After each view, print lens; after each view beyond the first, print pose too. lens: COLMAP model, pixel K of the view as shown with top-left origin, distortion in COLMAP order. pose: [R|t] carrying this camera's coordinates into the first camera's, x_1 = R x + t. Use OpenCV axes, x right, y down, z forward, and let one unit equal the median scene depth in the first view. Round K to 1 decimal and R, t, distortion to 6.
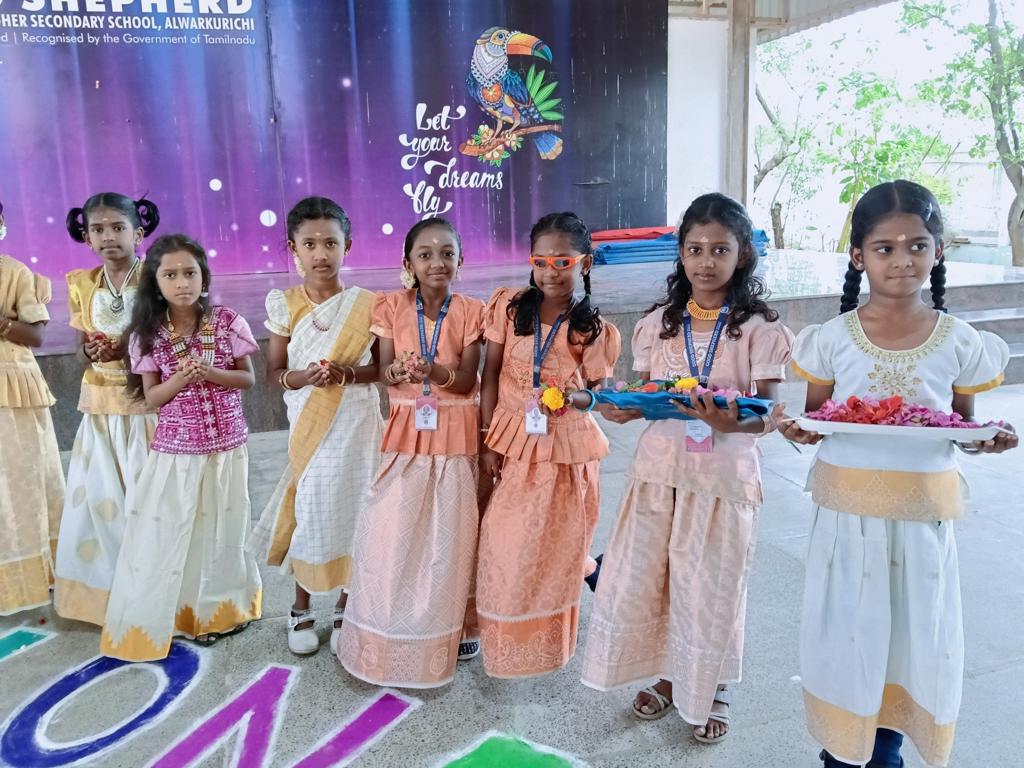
lens RADIAL K [[855.2, 0, 521.6], [0, 855.2, 401.4], [0, 0, 1]] dist [0.005300, -0.054003]
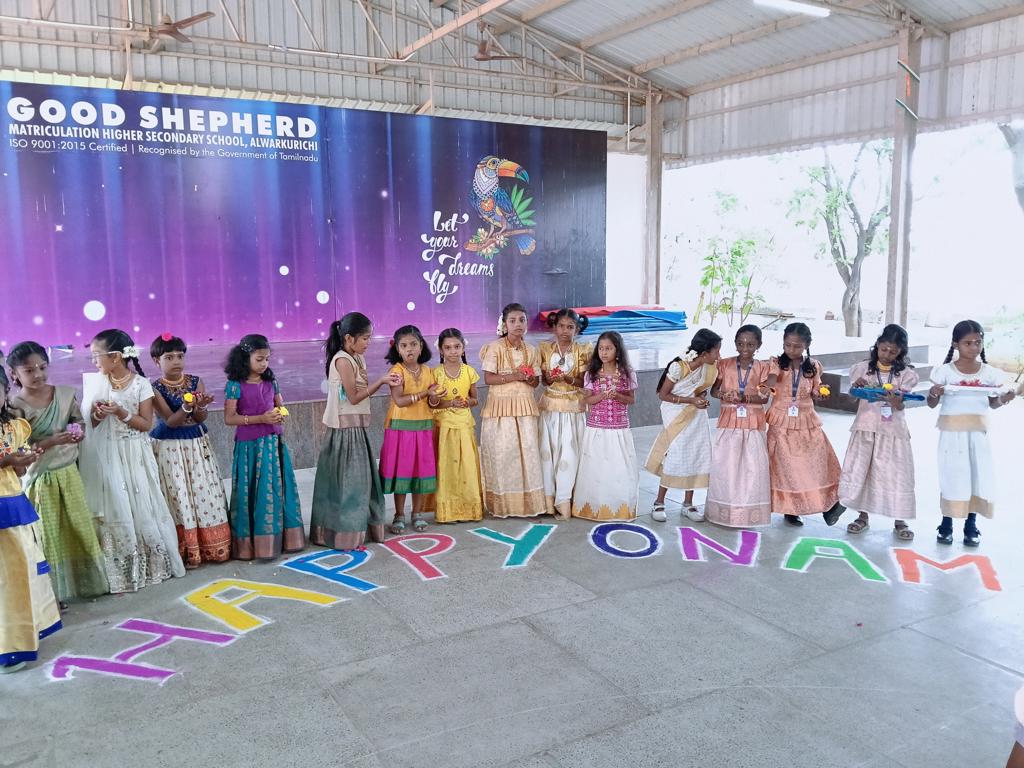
lens RADIAL K [[855.2, 0, 514.1], [0, 855.2, 406.1], [0, 0, 1]] dist [0.005300, -0.054003]
pose [[0.974392, -0.011878, 0.224541, -0.294955], [0.027143, 0.997515, -0.065022, 0.032771], [-0.223211, 0.069451, 0.972293, -0.259394]]
